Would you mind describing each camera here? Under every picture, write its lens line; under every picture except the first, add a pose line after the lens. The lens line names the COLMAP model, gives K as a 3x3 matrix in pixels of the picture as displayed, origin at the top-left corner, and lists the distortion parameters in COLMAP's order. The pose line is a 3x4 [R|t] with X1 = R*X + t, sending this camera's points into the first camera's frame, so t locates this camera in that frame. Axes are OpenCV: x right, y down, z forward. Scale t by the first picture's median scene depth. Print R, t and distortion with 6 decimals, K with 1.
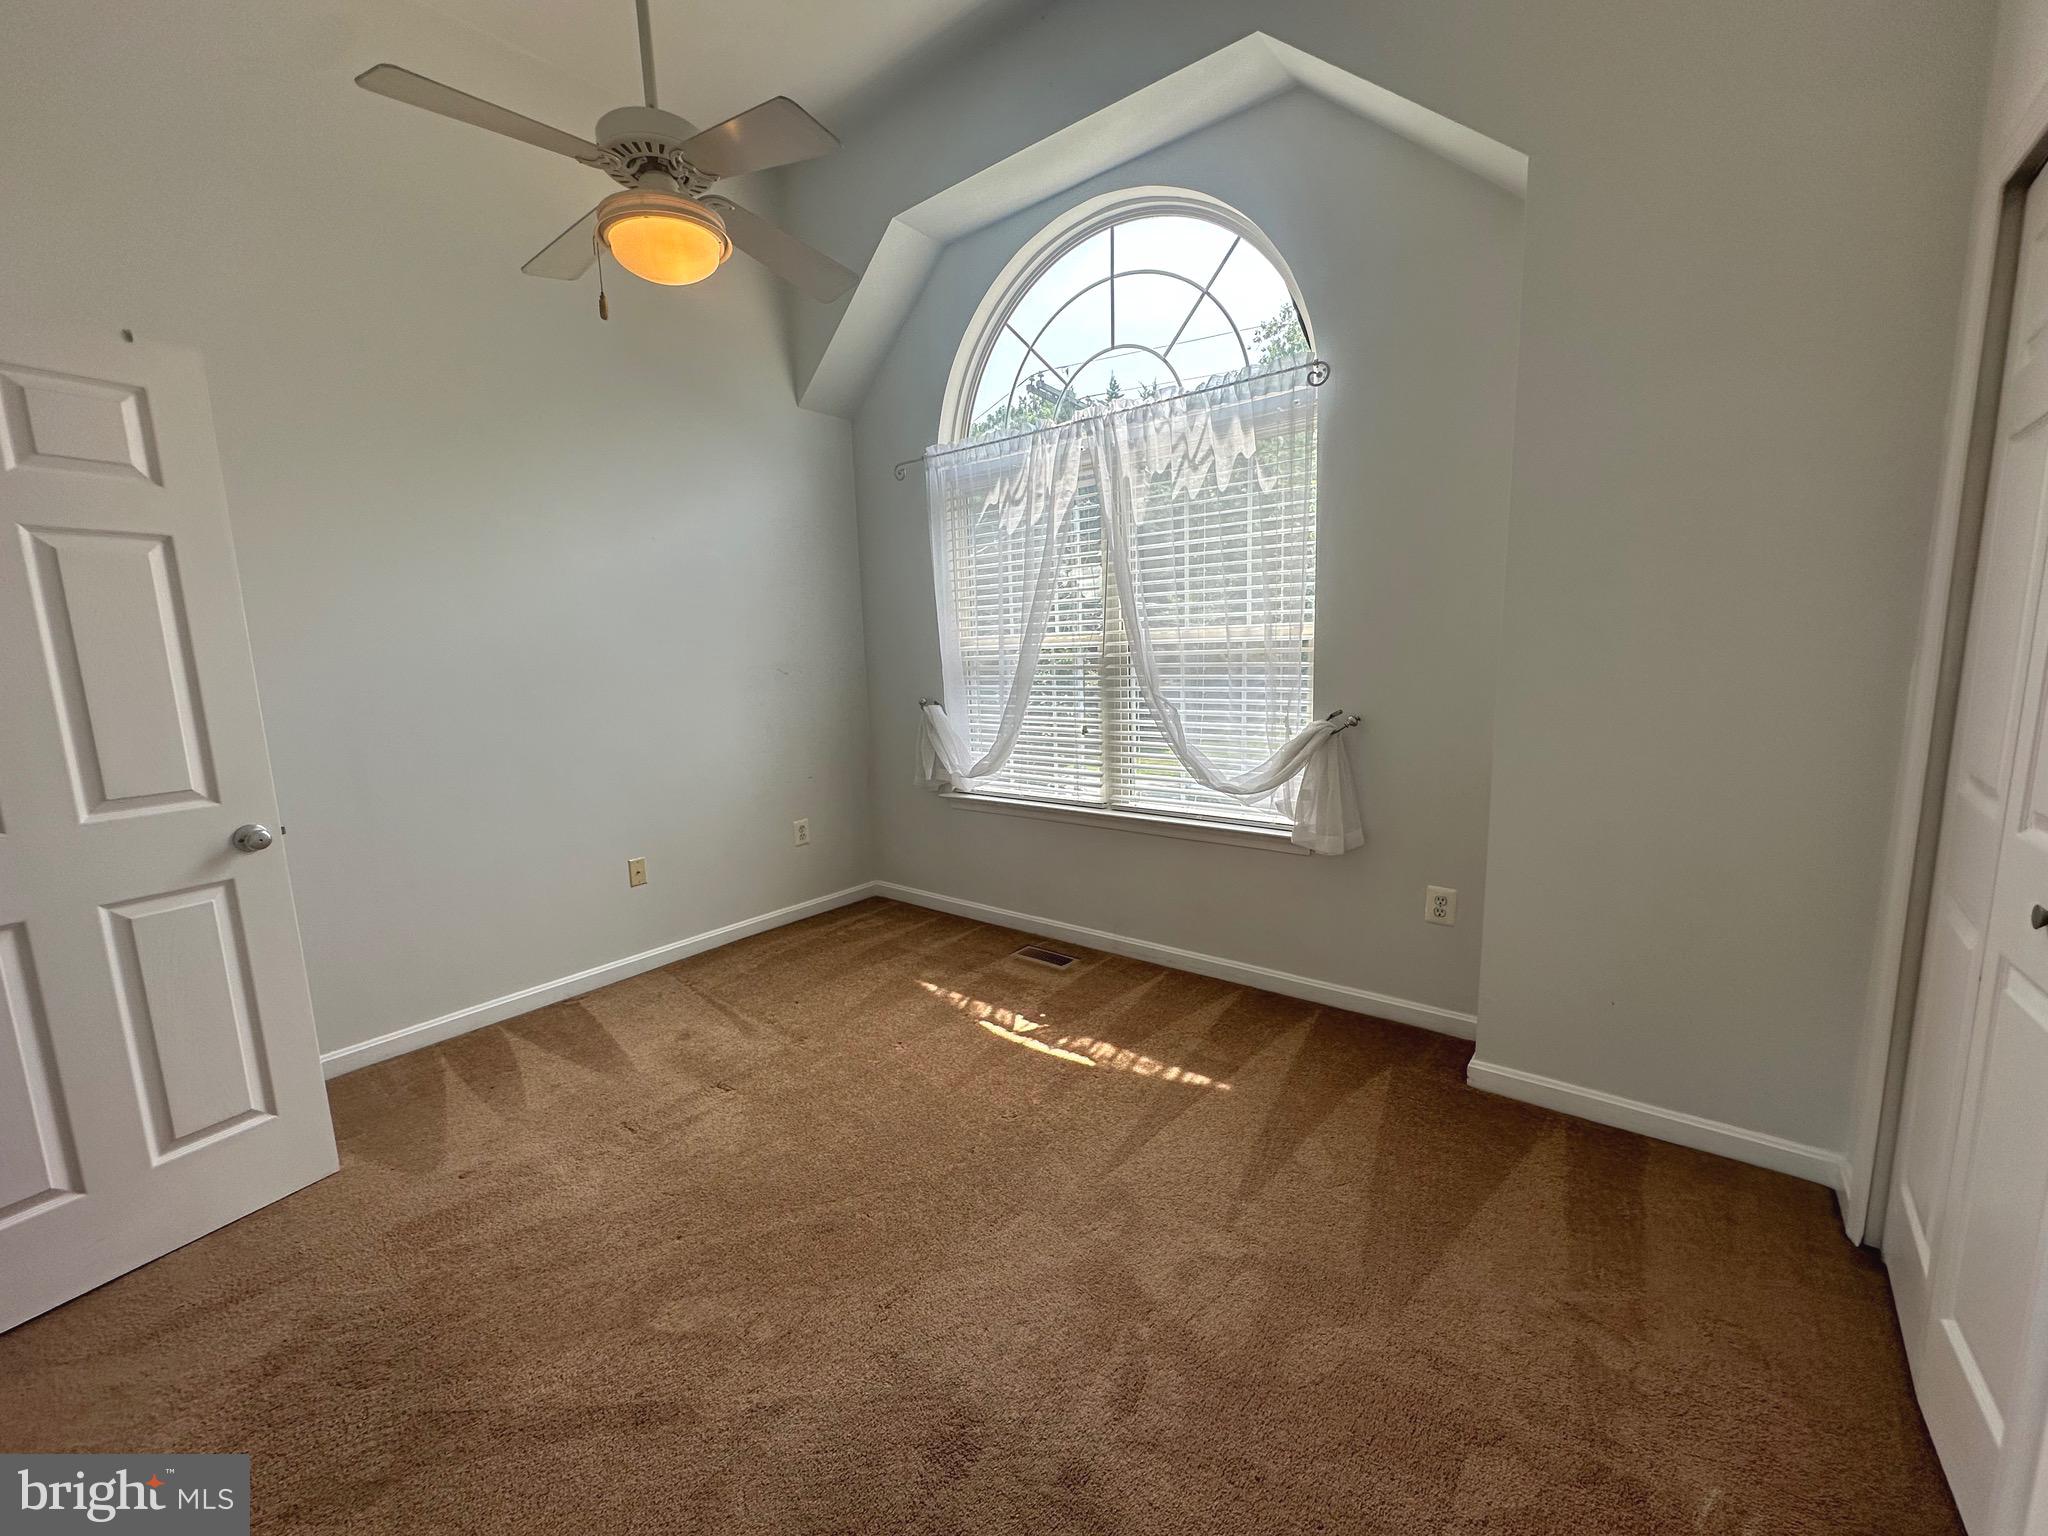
lens RADIAL K [[828.6, 0, 1037.9], [0, 828.6, 770.7], [0, 0, 1]] dist [-0.001416, 0.001360]
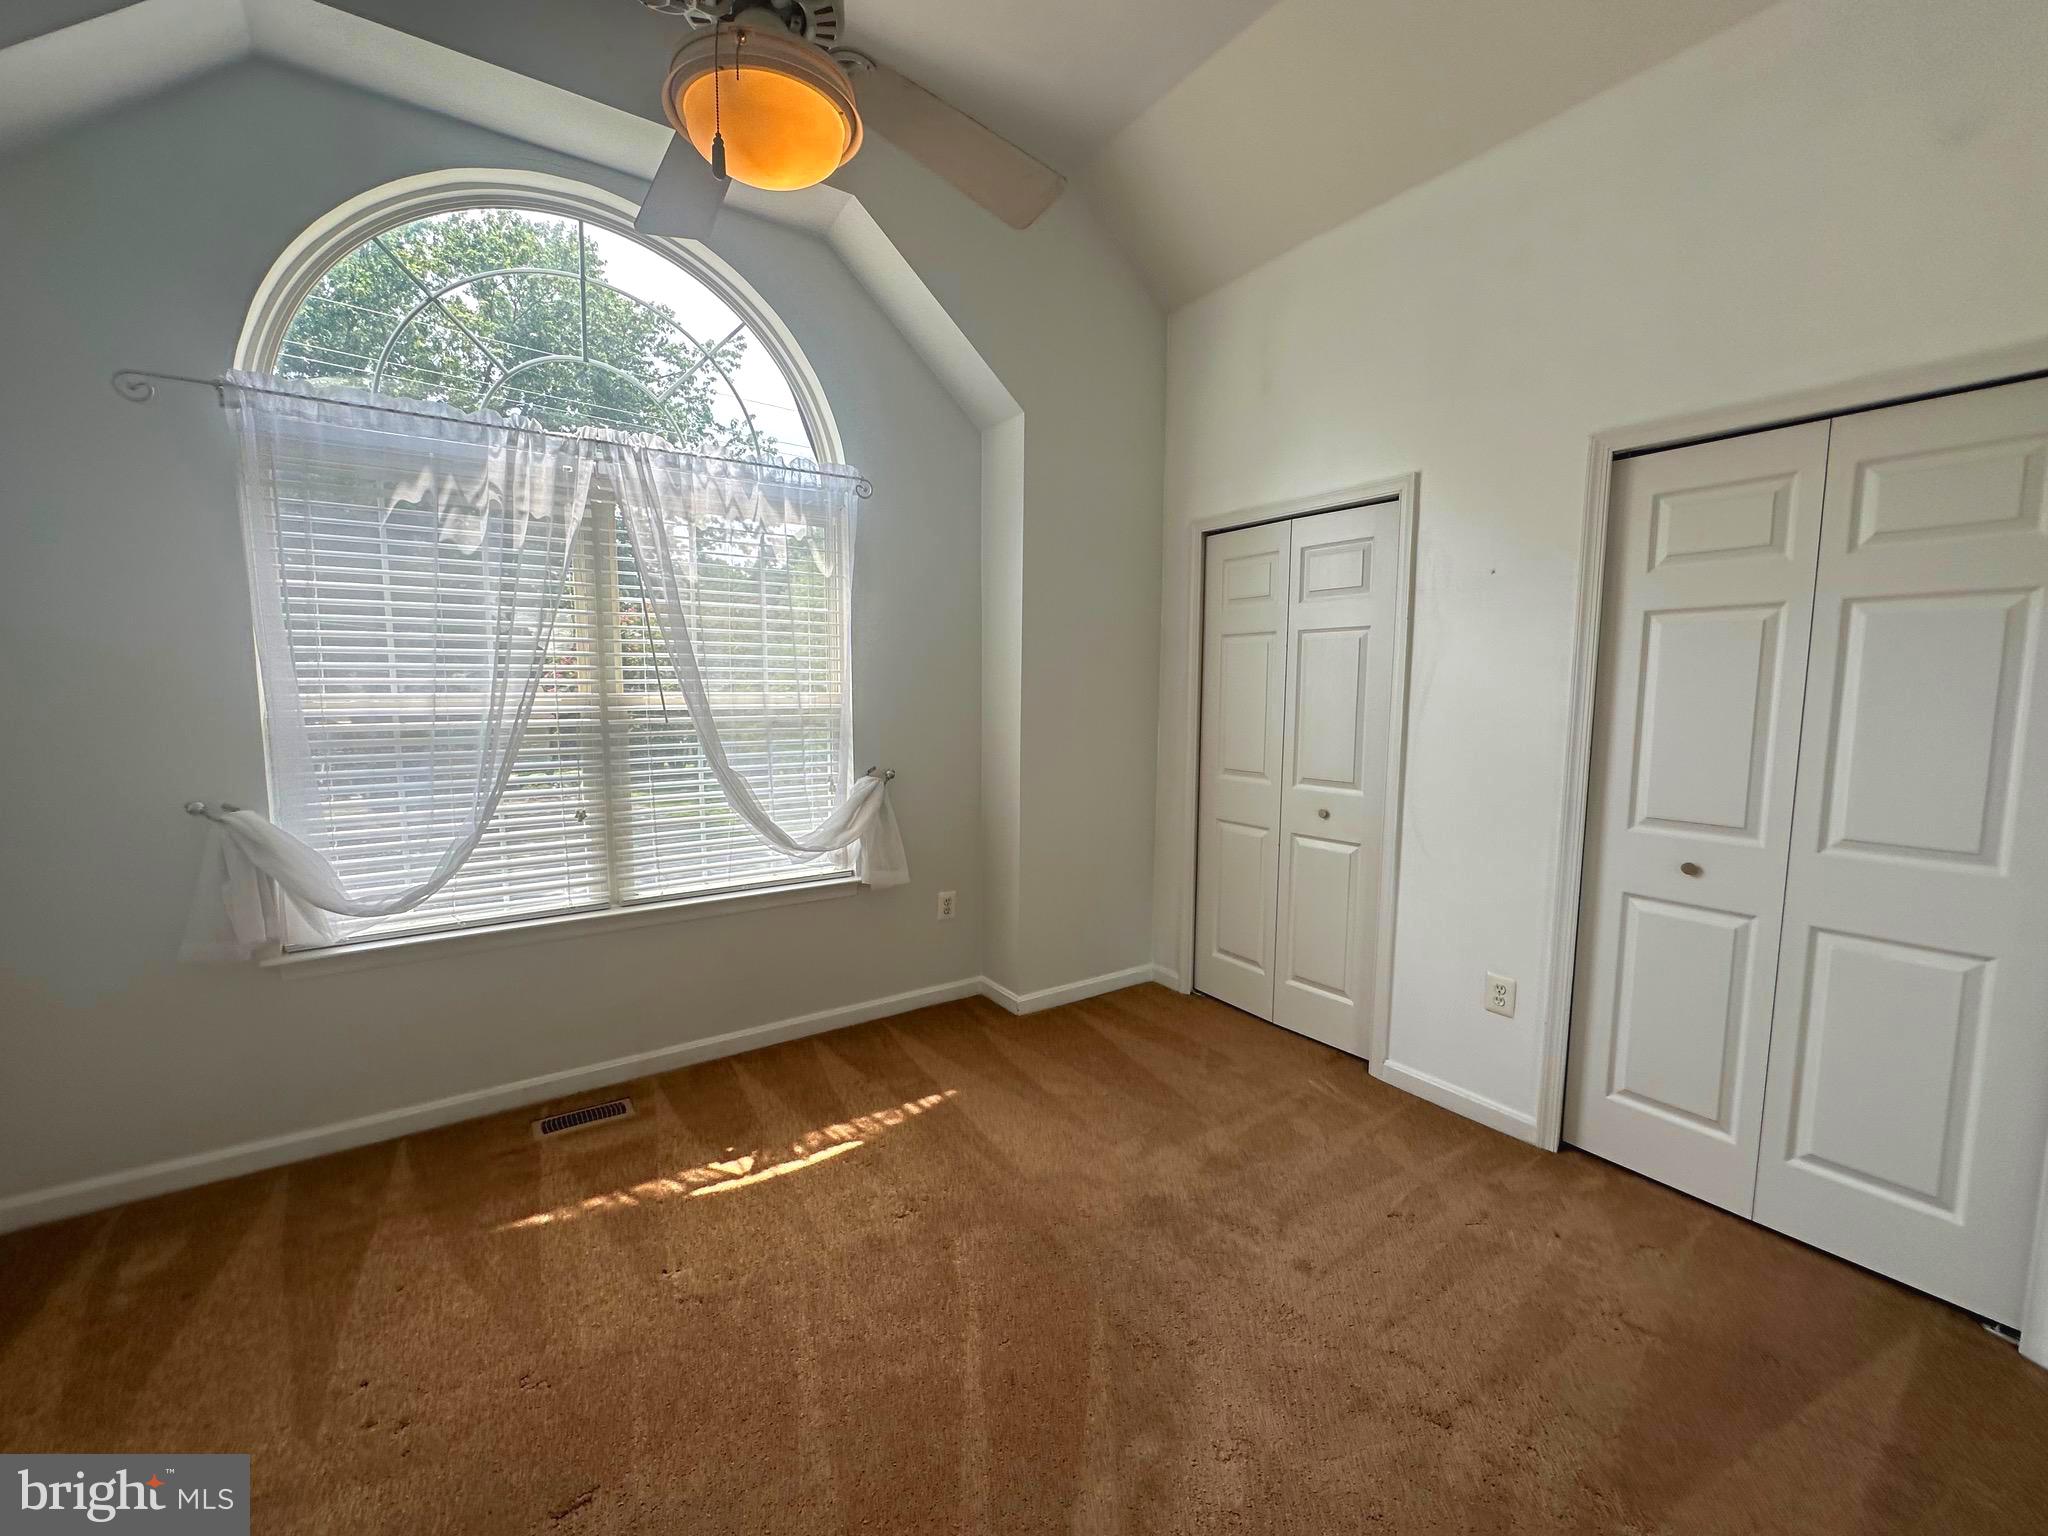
lens RADIAL K [[828.6, 0, 1036.0], [0, 828.6, 764.0], [0, 0, 1]] dist [-0.001416, 0.001360]
pose [[0.283603, -0.064955, 0.956739, -0.682589], [0.124349, 0.991771, 0.030473, -0.080827], [-0.950845, 0.110327, 0.289346, 0.412091]]
